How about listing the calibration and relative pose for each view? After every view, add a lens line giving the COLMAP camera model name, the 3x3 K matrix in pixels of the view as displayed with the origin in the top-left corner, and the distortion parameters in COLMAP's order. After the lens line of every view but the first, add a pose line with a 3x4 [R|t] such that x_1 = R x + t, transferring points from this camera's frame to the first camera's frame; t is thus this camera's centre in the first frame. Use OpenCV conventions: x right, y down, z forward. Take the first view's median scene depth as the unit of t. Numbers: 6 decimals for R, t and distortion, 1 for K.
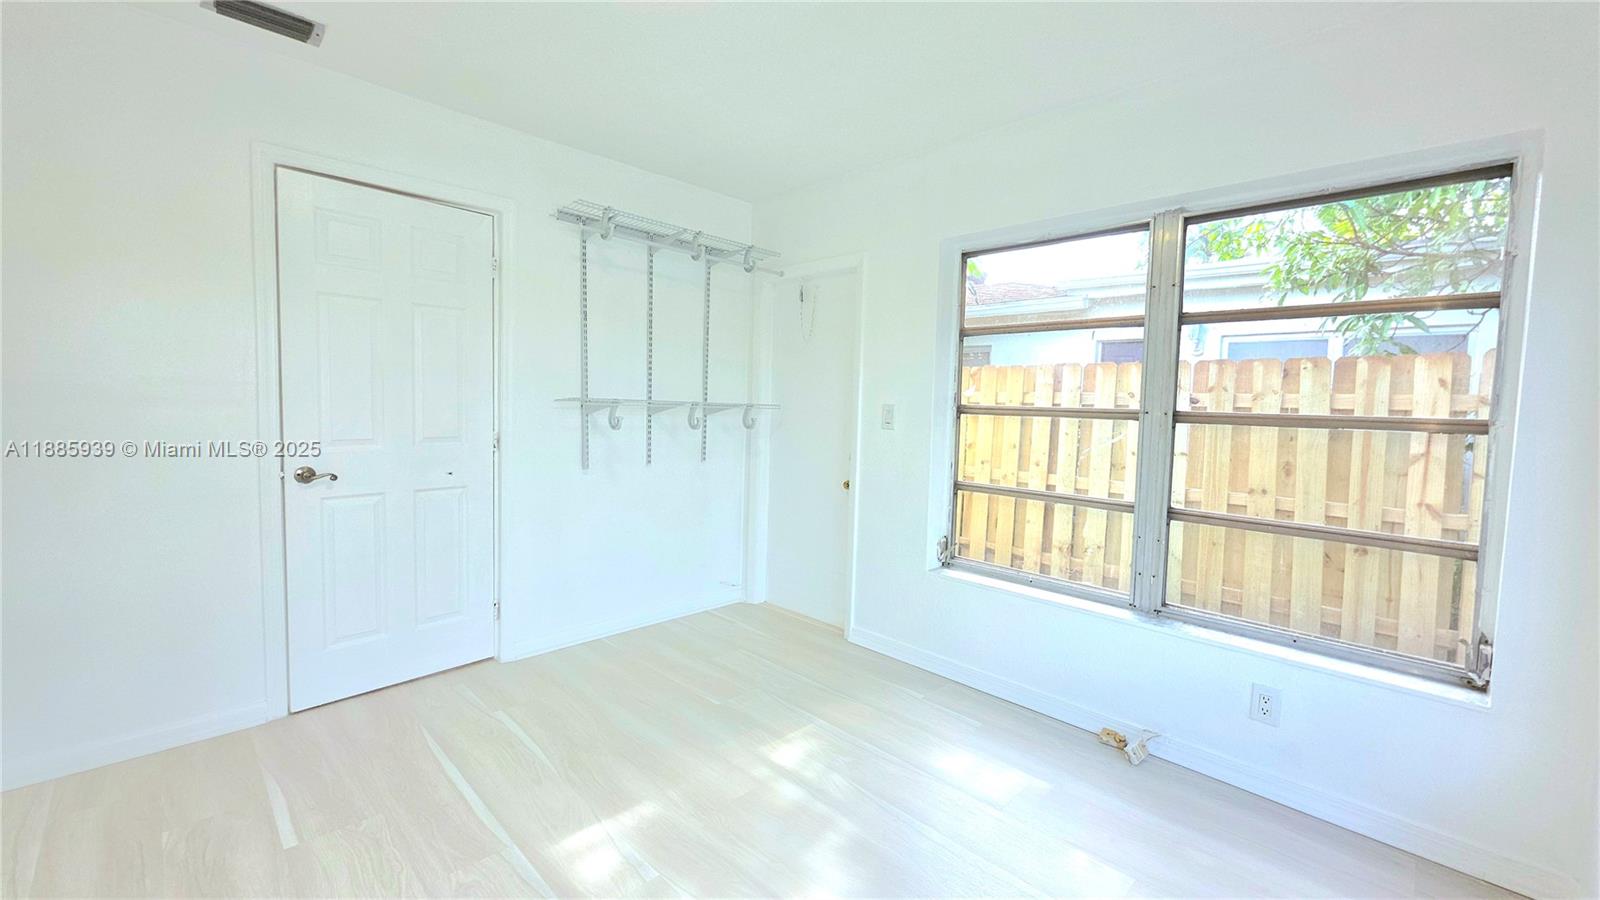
lens RADIAL K [[630.1, 0, 803.7], [0, 630.1, 441.1], [0, 0, 1]] dist [0.000307, -0.000017]
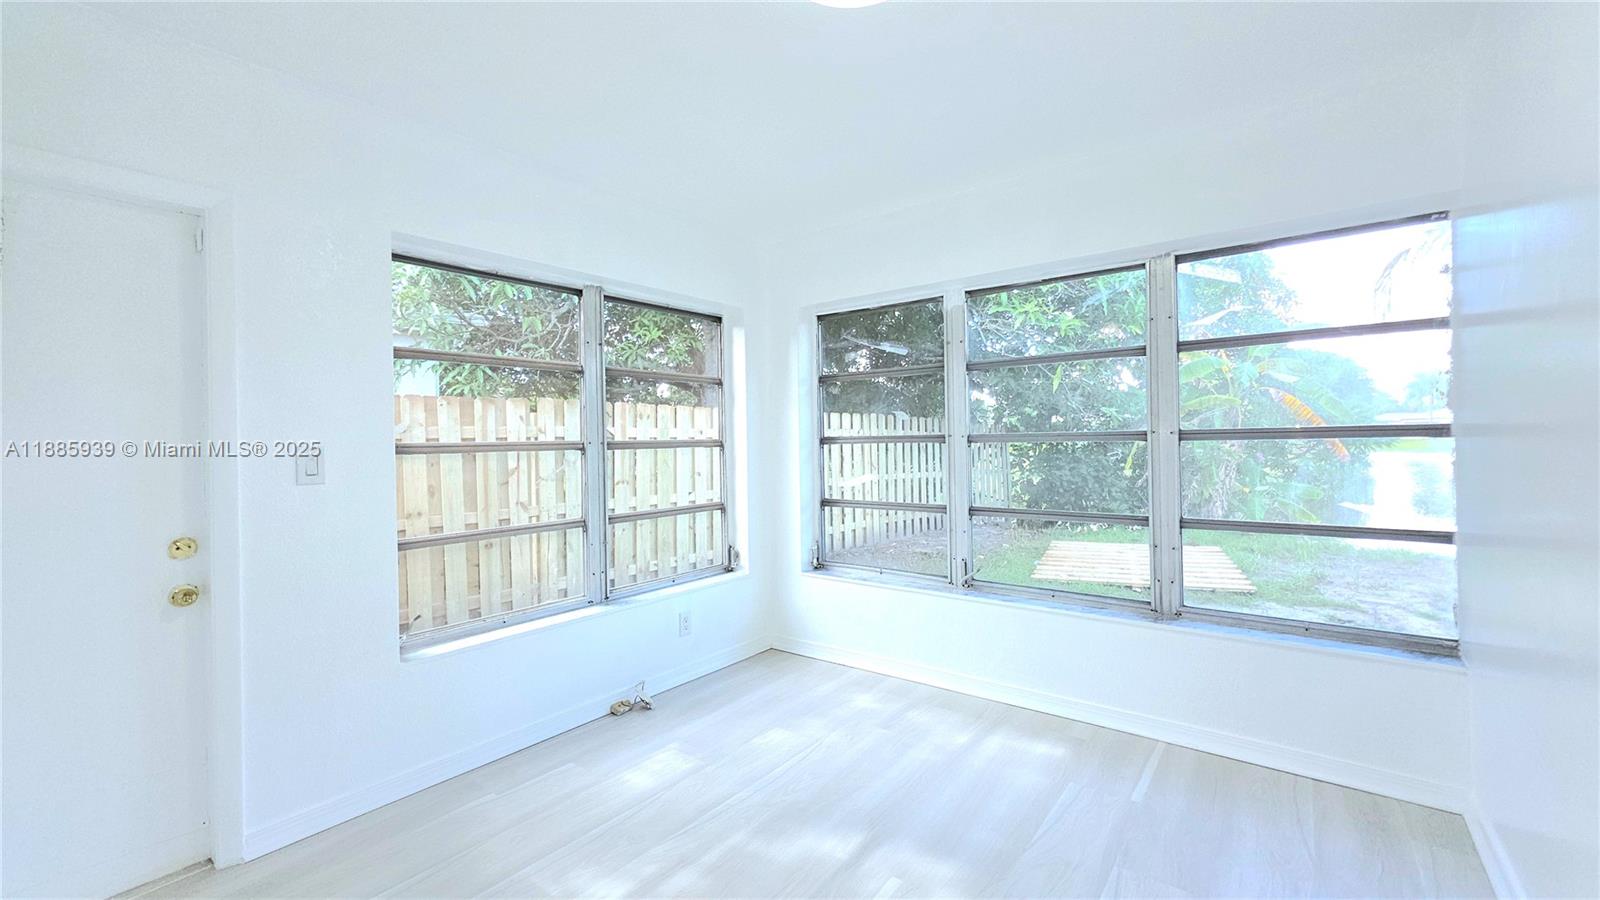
lens RADIAL K [[630.1, 0, 803.2], [0, 630.1, 443.0], [0, 0, 1]] dist [0.000307, -0.000017]
pose [[-0.103110, -0.032953, 0.994124, -0.505721], [0.074792, 0.996365, 0.040785, -0.044948], [-0.991854, 0.078558, -0.100270, 0.490681]]
